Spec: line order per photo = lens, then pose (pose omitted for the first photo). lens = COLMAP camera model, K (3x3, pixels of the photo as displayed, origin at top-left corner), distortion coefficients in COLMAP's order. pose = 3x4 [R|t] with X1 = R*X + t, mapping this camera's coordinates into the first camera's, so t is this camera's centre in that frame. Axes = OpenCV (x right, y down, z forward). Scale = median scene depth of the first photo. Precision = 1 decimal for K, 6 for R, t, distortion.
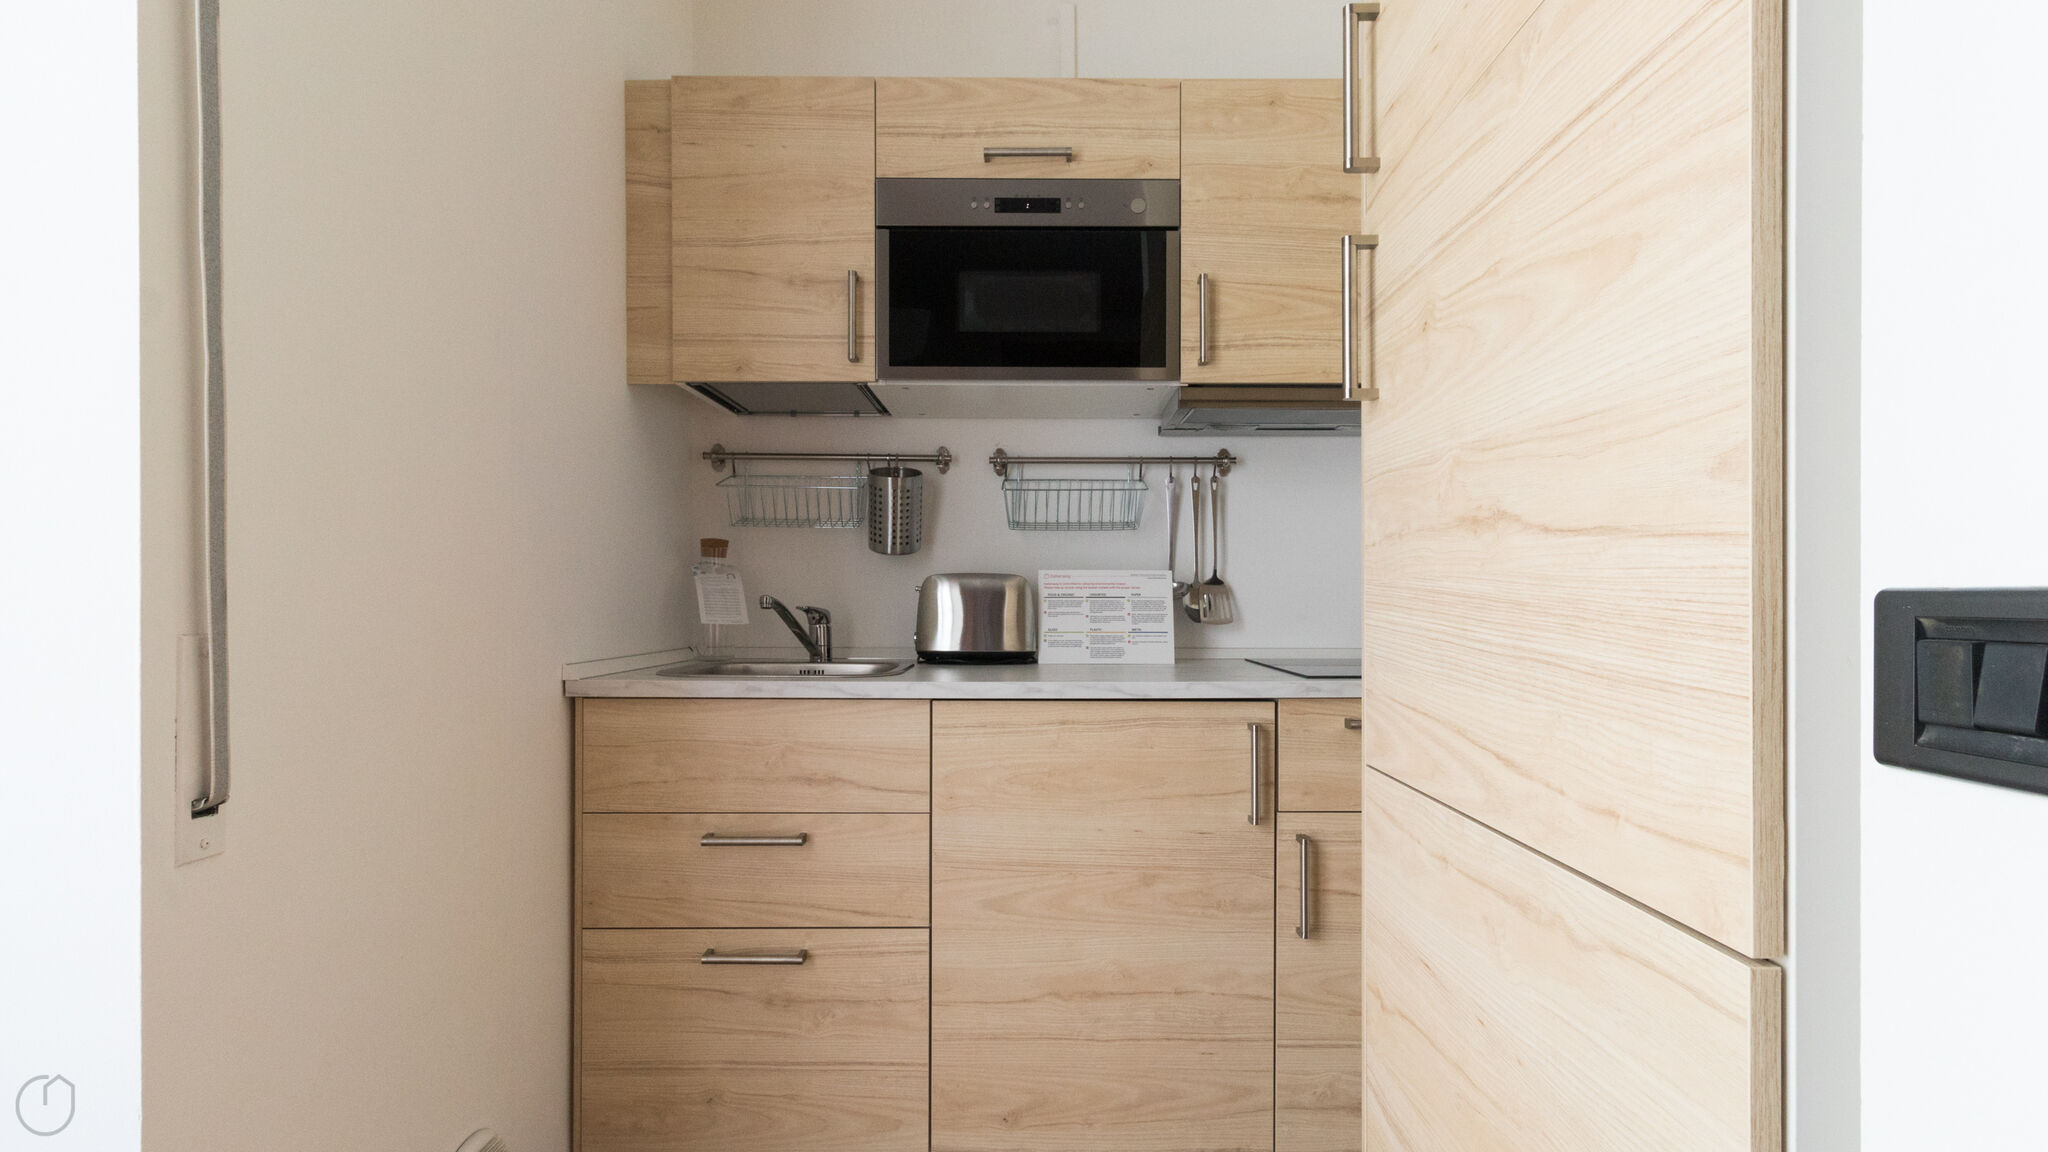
lens RADIAL K [[1005.6, 0, 1026.2], [0, 1005.6, 597.0], [0, 0, 1]] dist [0.002180, 0.000414]
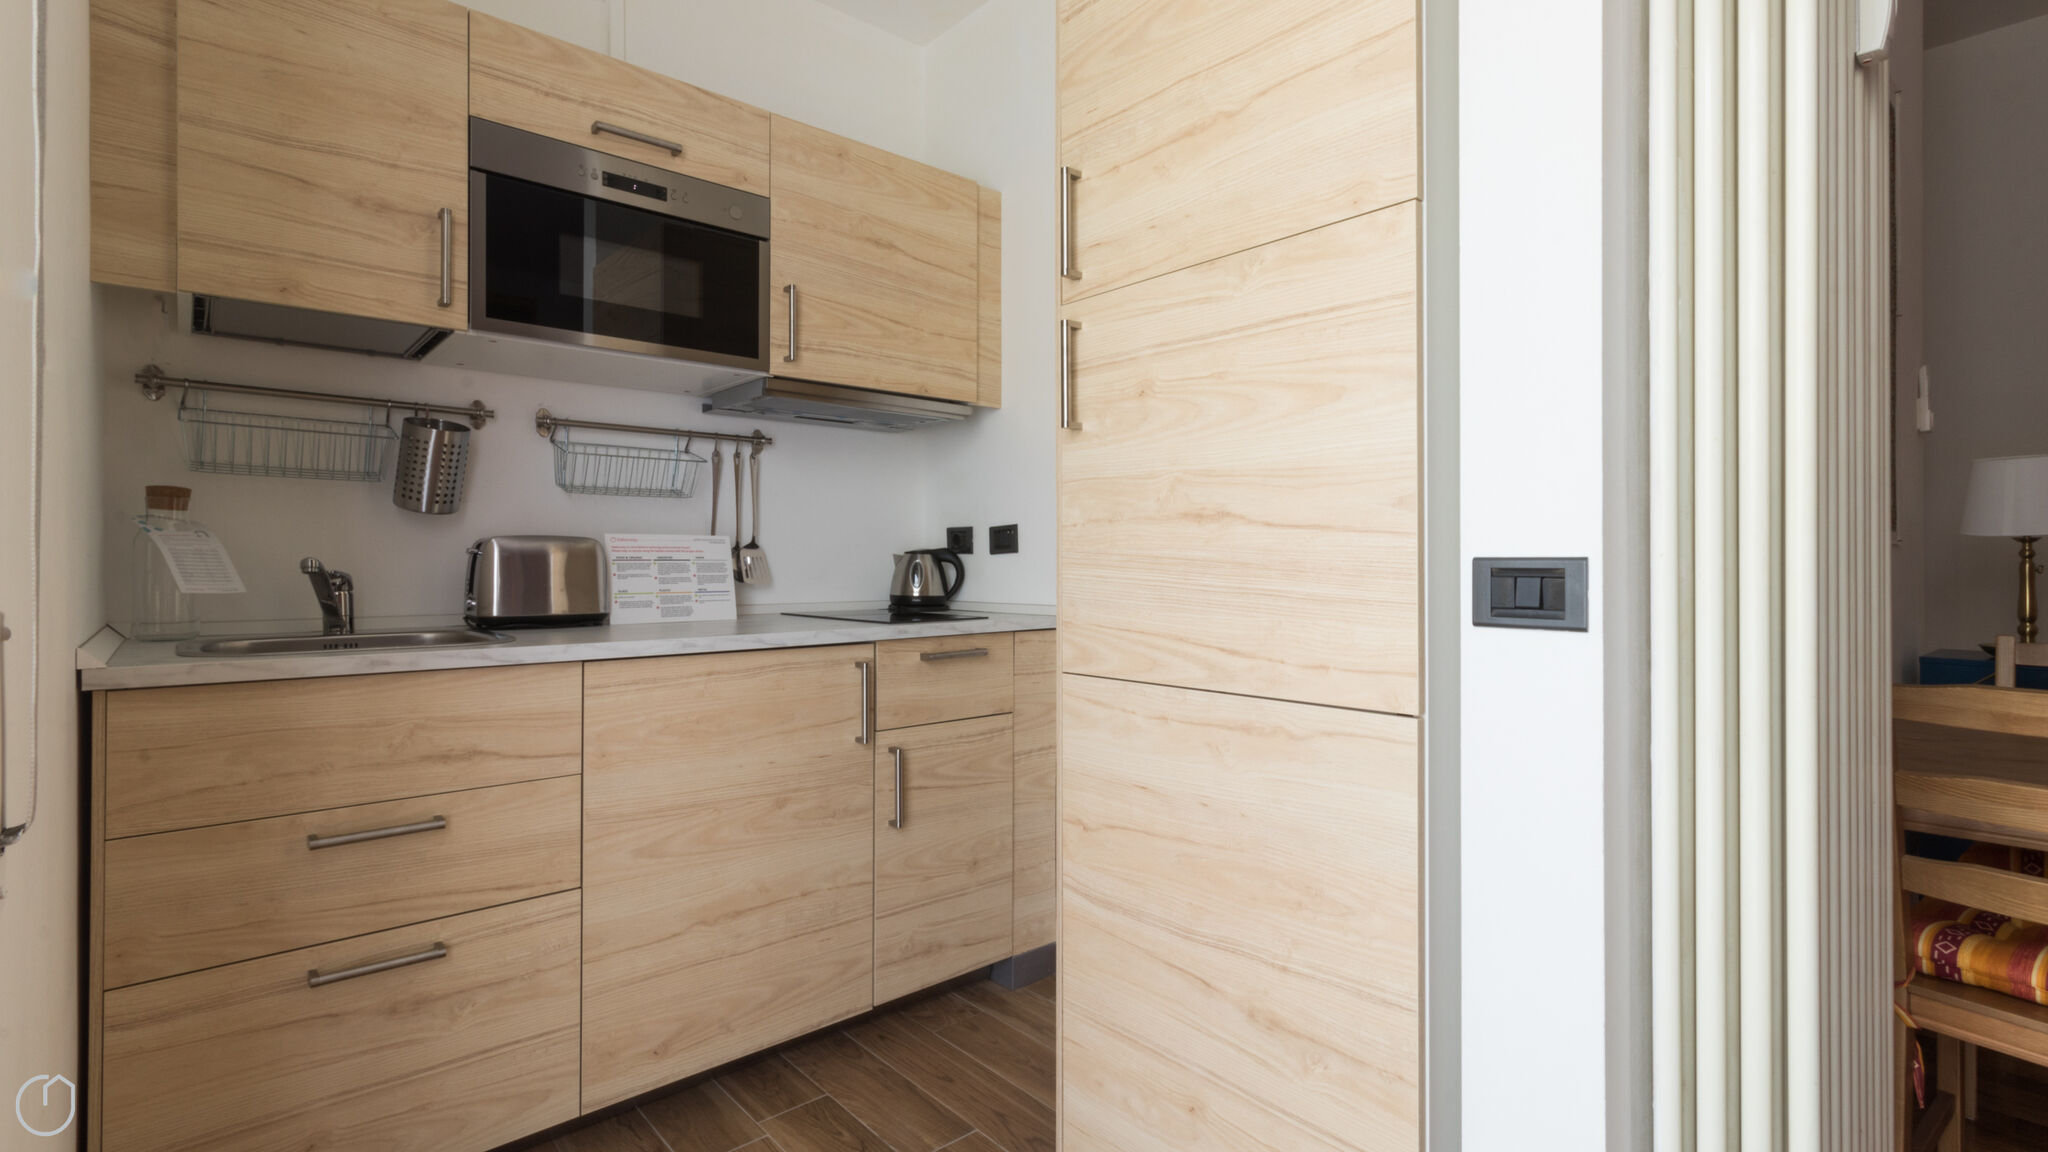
lens RADIAL K [[957.3, 0, 1023.4], [0, 957.3, 551.7], [0, 0, 1]] dist [0.000598, 0.000682]
pose [[0.748730, 0.005654, 0.662851, -0.358732], [-0.000270, 0.999966, -0.008225, -0.000363], [-0.662875, 0.005979, 0.748706, -0.013838]]
